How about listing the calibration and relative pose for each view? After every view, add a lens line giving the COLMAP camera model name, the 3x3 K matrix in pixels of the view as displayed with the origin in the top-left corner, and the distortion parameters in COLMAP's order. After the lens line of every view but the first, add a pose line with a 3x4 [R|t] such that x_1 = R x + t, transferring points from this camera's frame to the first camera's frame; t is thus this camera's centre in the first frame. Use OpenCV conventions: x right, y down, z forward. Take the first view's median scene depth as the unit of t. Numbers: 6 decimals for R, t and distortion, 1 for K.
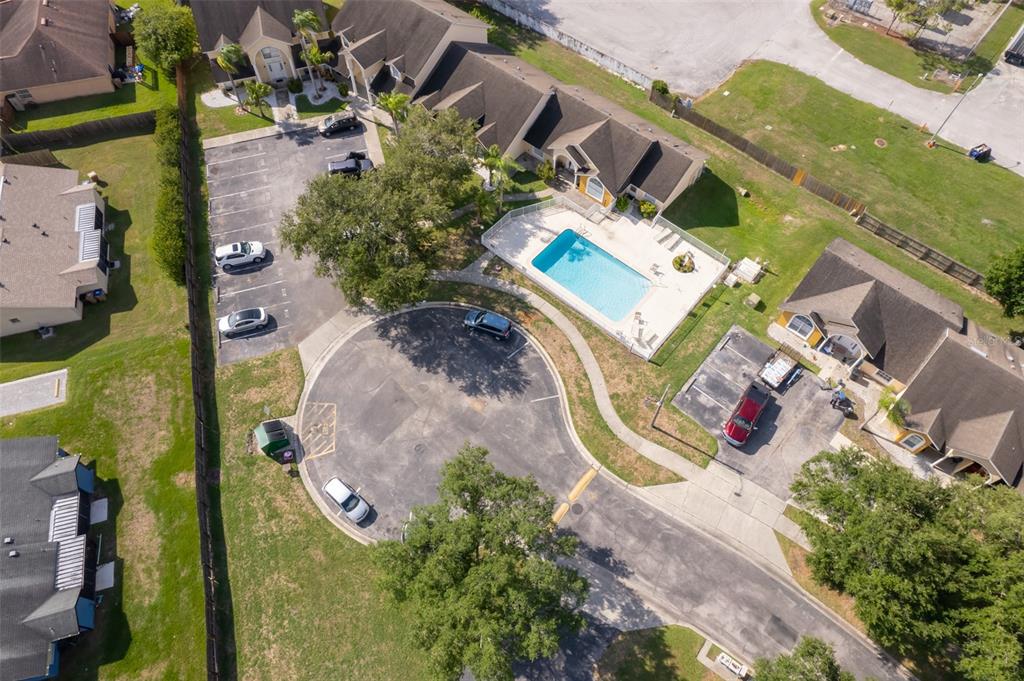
lens RADIAL K [[651.0, 0, 516.8], [0, 651.0, 347.1], [0, 0, 1]] dist [-0.093709, 0.079816]
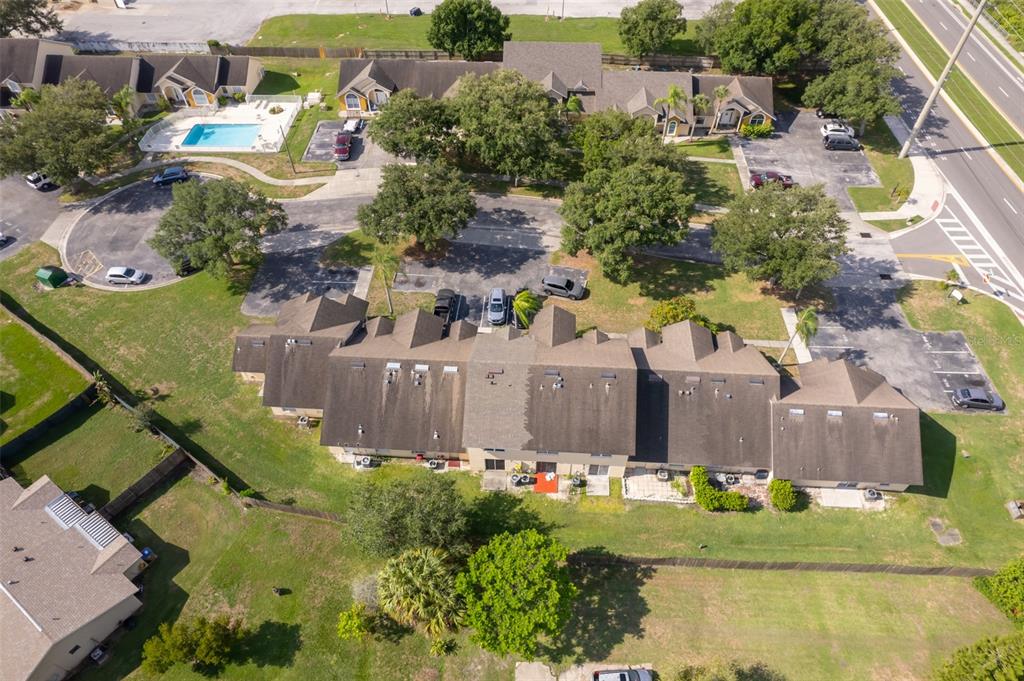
lens RADIAL K [[651.0, 0, 516.8], [0, 651.0, 347.1], [0, 0, 1]] dist [-0.093709, 0.079816]
pose [[0.780651, -0.481601, 0.398303, -0.175704], [0.539869, 0.840722, -0.041570, 0.723518], [-0.314842, 0.247483, 0.916311, -0.455234]]
